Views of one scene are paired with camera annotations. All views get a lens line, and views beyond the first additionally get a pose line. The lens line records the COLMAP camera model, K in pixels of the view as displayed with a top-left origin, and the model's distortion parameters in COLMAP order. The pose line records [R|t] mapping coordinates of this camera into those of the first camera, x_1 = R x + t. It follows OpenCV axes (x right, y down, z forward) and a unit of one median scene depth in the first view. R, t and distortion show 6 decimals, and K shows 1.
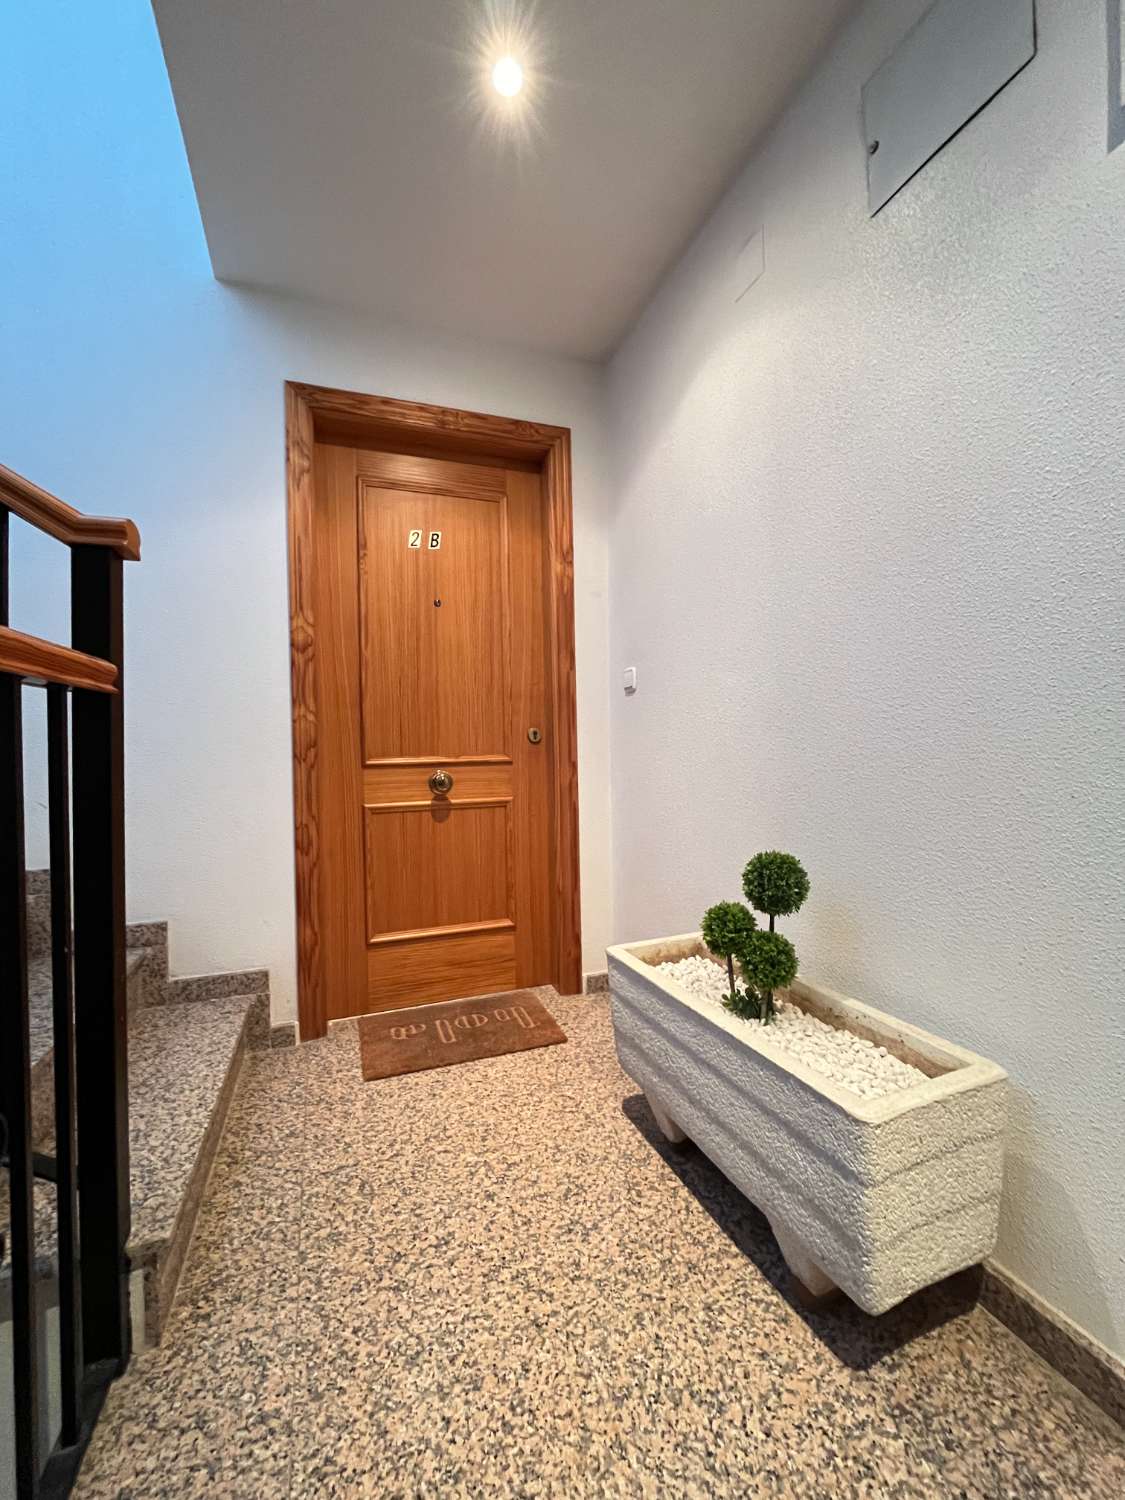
lens RADIAL K [[609.8, 0, 561.7], [0, 609.8, 749.5], [0, 0, 1]] dist [-0.000992, -0.000064]
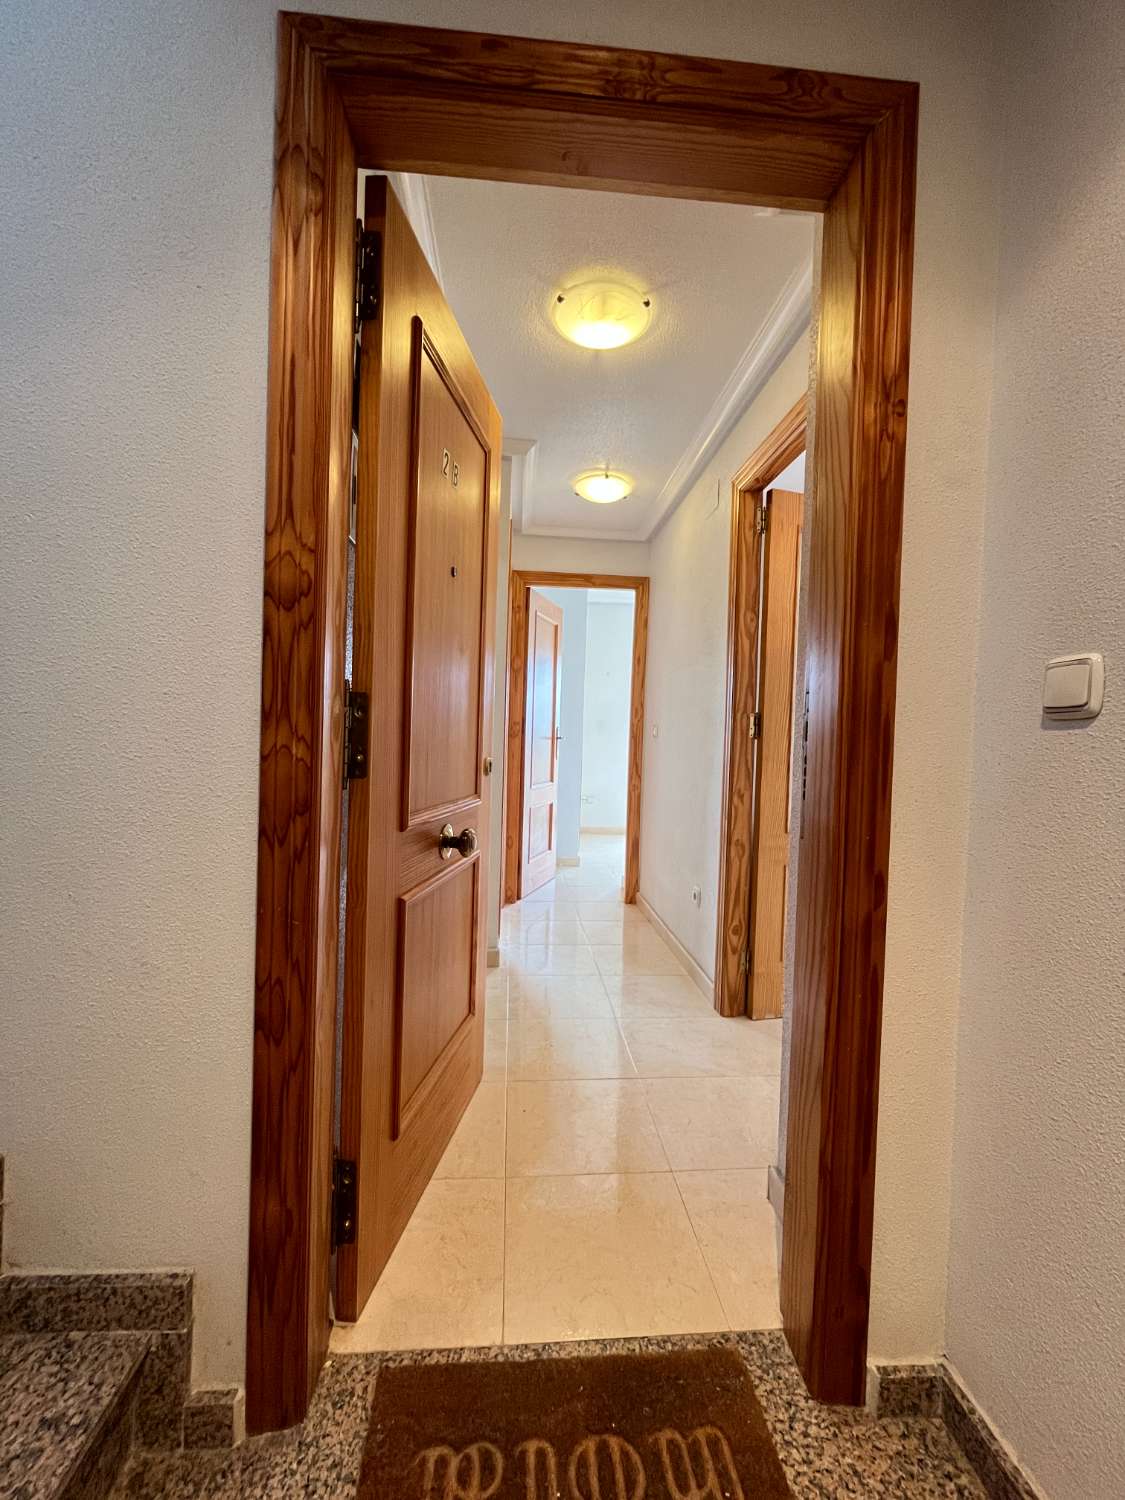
lens RADIAL K [[609.8, 0, 552.3], [0, 609.8, 751.0], [0, 0, 1]] dist [-0.000992, -0.000064]
pose [[0.960784, 0.053902, -0.272009, -0.102001], [-0.054631, 0.998495, 0.004898, -0.065043], [0.271863, 0.010154, 0.962282, 0.608238]]
